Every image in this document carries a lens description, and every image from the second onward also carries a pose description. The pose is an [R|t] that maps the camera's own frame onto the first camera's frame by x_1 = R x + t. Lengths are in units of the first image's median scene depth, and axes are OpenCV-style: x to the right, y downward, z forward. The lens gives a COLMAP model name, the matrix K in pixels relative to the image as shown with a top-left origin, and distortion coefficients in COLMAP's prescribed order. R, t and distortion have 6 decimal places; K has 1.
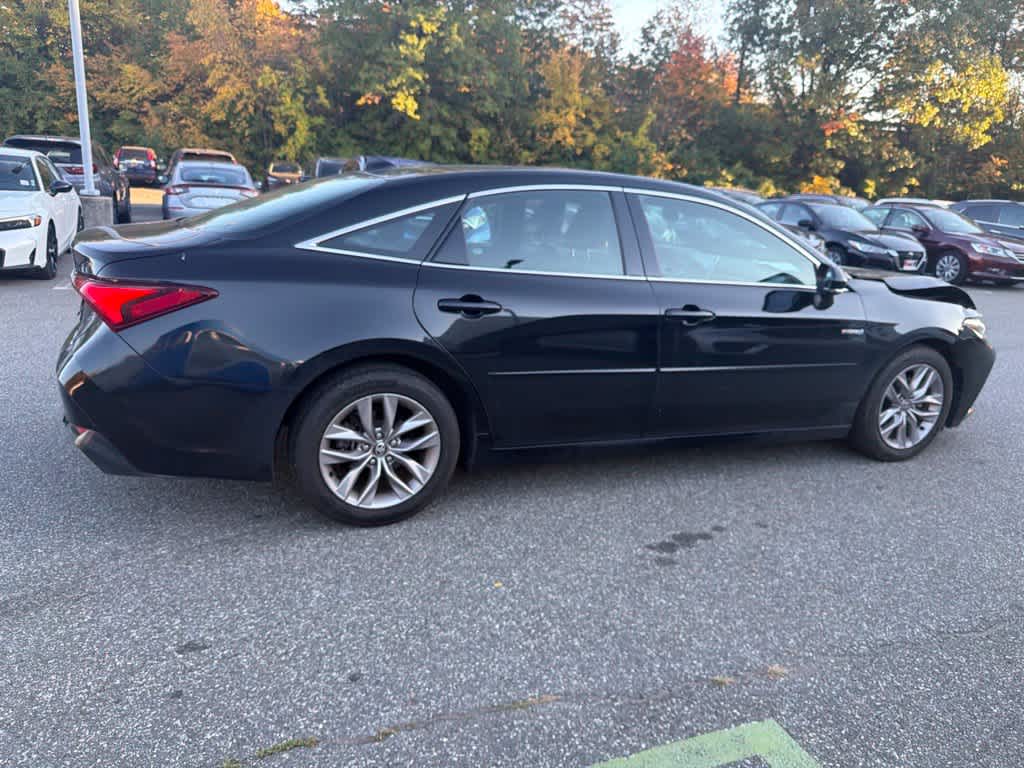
lens RADIAL K [[729.5, 0, 505.9], [0, 729.5, 389.0], [0, 0, 1]] dist [0.002140, -0.015737]
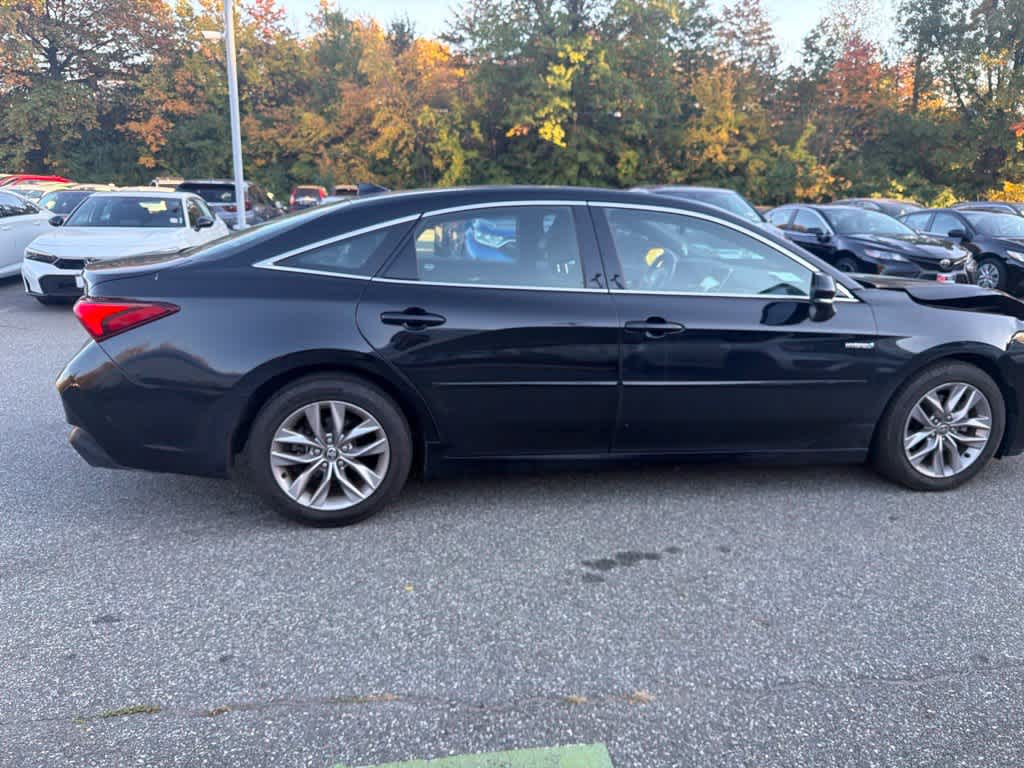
lens RADIAL K [[729.5, 0, 504.8], [0, 729.5, 376.5], [0, 0, 1]] dist [0.002140, -0.015737]
pose [[0.975286, 0.008787, -0.220772, 0.024390], [-0.019326, 0.998772, -0.045623, 0.001098], [0.220100, 0.048762, 0.974258, 0.001096]]
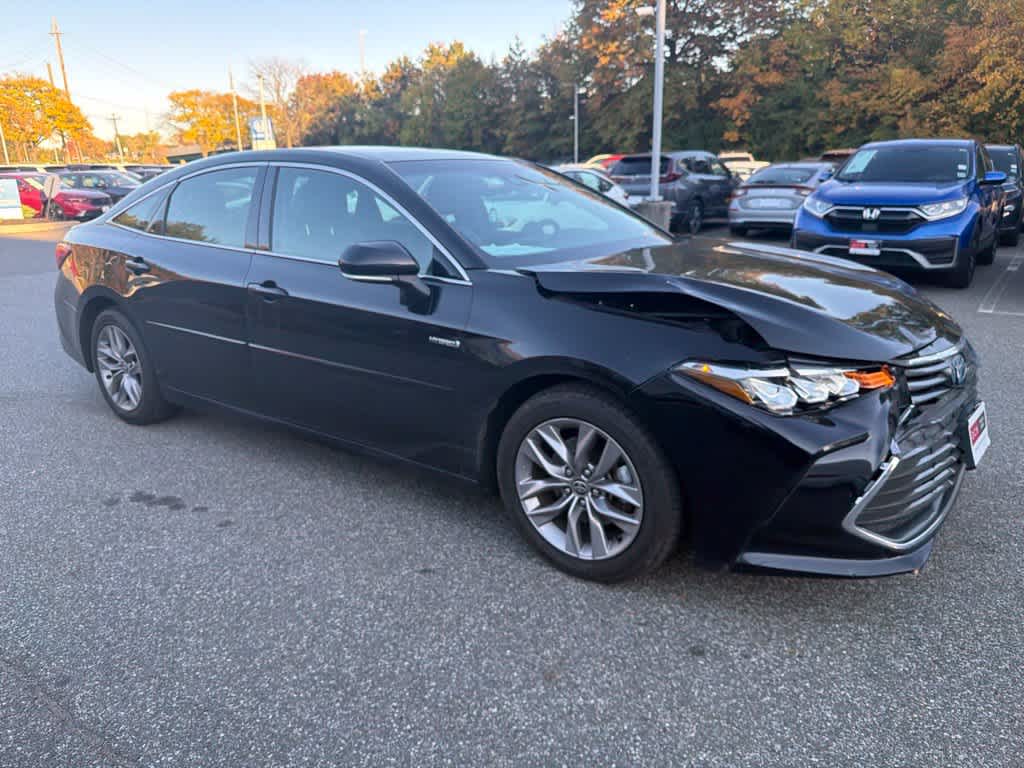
lens RADIAL K [[729.5, 0, 505.8], [0, 729.5, 387.9], [0, 0, 1]] dist [0.002140, -0.015737]
pose [[0.515668, 0.172097, -0.839327, 0.109829], [-0.182608, 0.979187, 0.088584, -0.010746], [0.837103, 0.107588, 0.536361, 0.068346]]
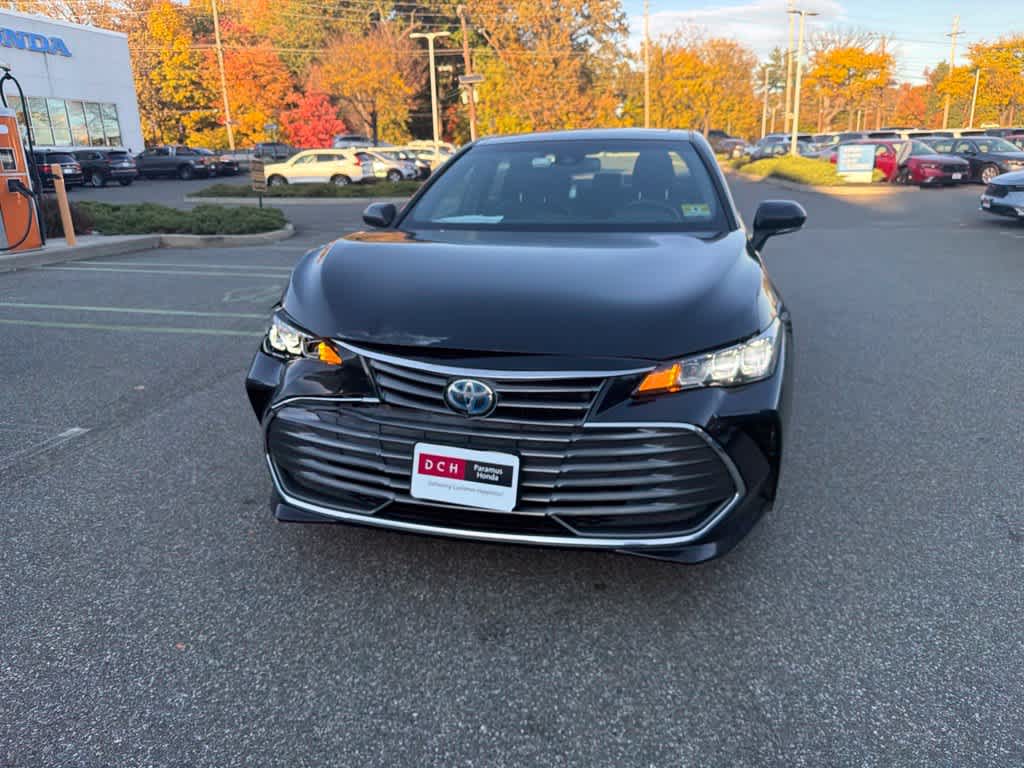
lens RADIAL K [[729.5, 0, 507.0], [0, 729.5, 384.0], [0, 0, 1]] dist [0.002140, -0.015737]
pose [[-0.585406, 0.192156, -0.787640, 0.117318], [-0.234810, 0.889683, 0.391571, -0.037575], [0.775993, 0.414173, -0.475706, 0.167023]]
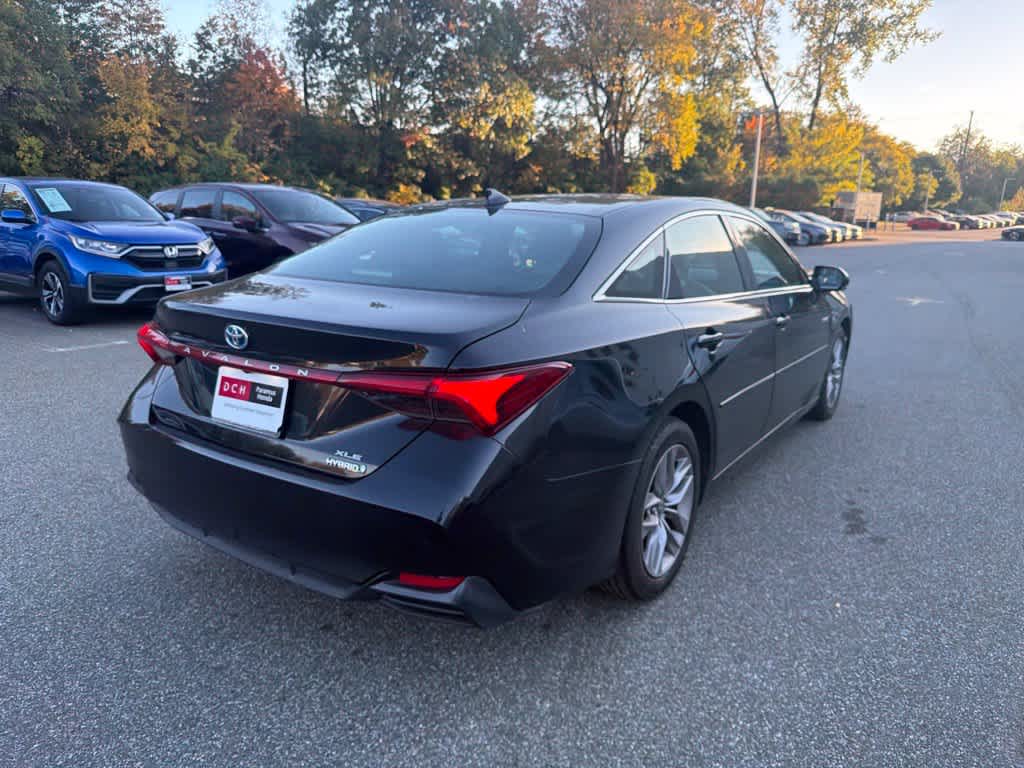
lens RADIAL K [[729.5, 0, 505.4], [0, 729.5, 377.7], [0, 0, 1]] dist [0.002140, -0.015737]
pose [[0.837311, -0.162108, 0.522141, -0.062407], [0.175379, 0.984201, 0.024323, -0.010648], [-0.517835, 0.071206, 0.852512, 0.024534]]
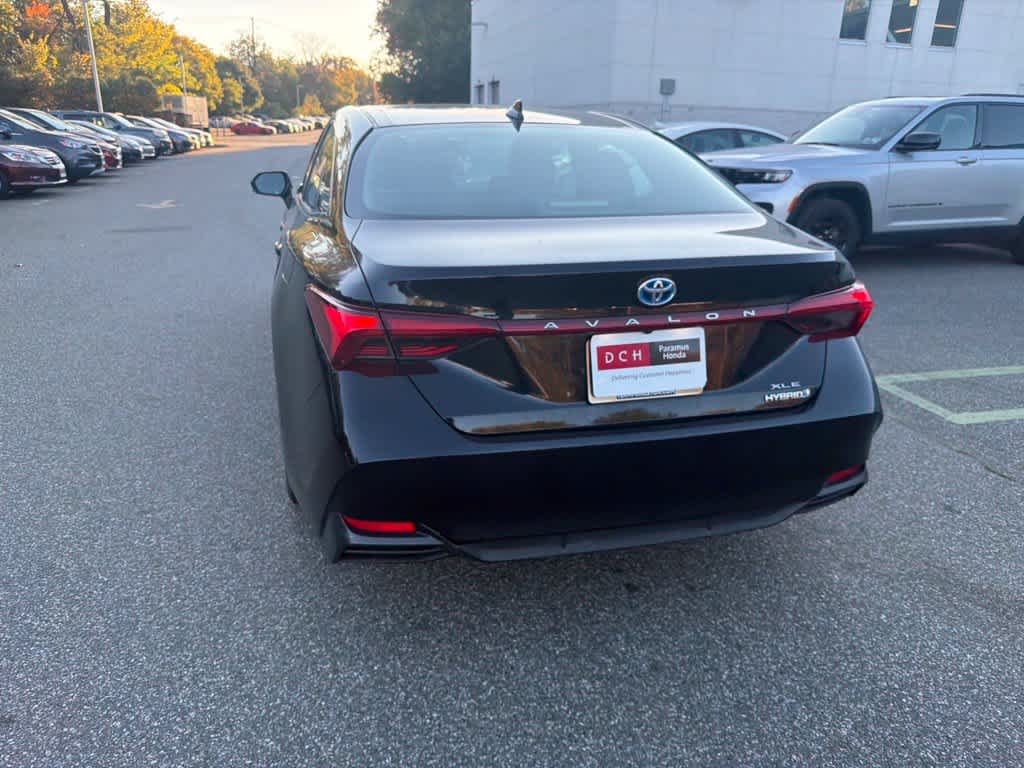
lens RADIAL K [[729.5, 0, 504.5], [0, 729.5, 389.8], [0, 0, 1]] dist [0.002140, -0.015737]
pose [[0.129451, -0.385039, 0.913777, -0.097134], [0.257217, 0.903026, 0.344070, -0.029323], [-0.957644, 0.190499, 0.215936, 0.084717]]
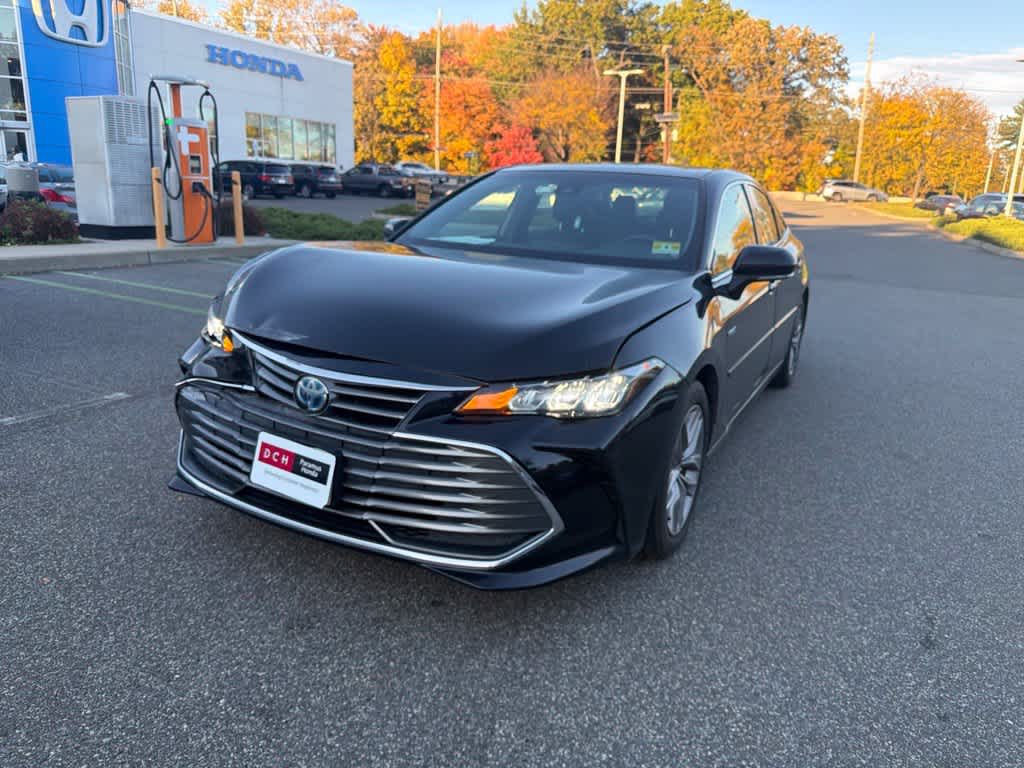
lens RADIAL K [[729.5, 0, 517.5], [0, 729.5, 390.5], [0, 0, 1]] dist [0.002140, -0.015737]
pose [[-0.760737, 0.077161, -0.644457, 0.100149], [-0.262950, 0.871140, 0.414696, -0.043081], [0.593411, 0.484934, -0.642419, 0.186098]]
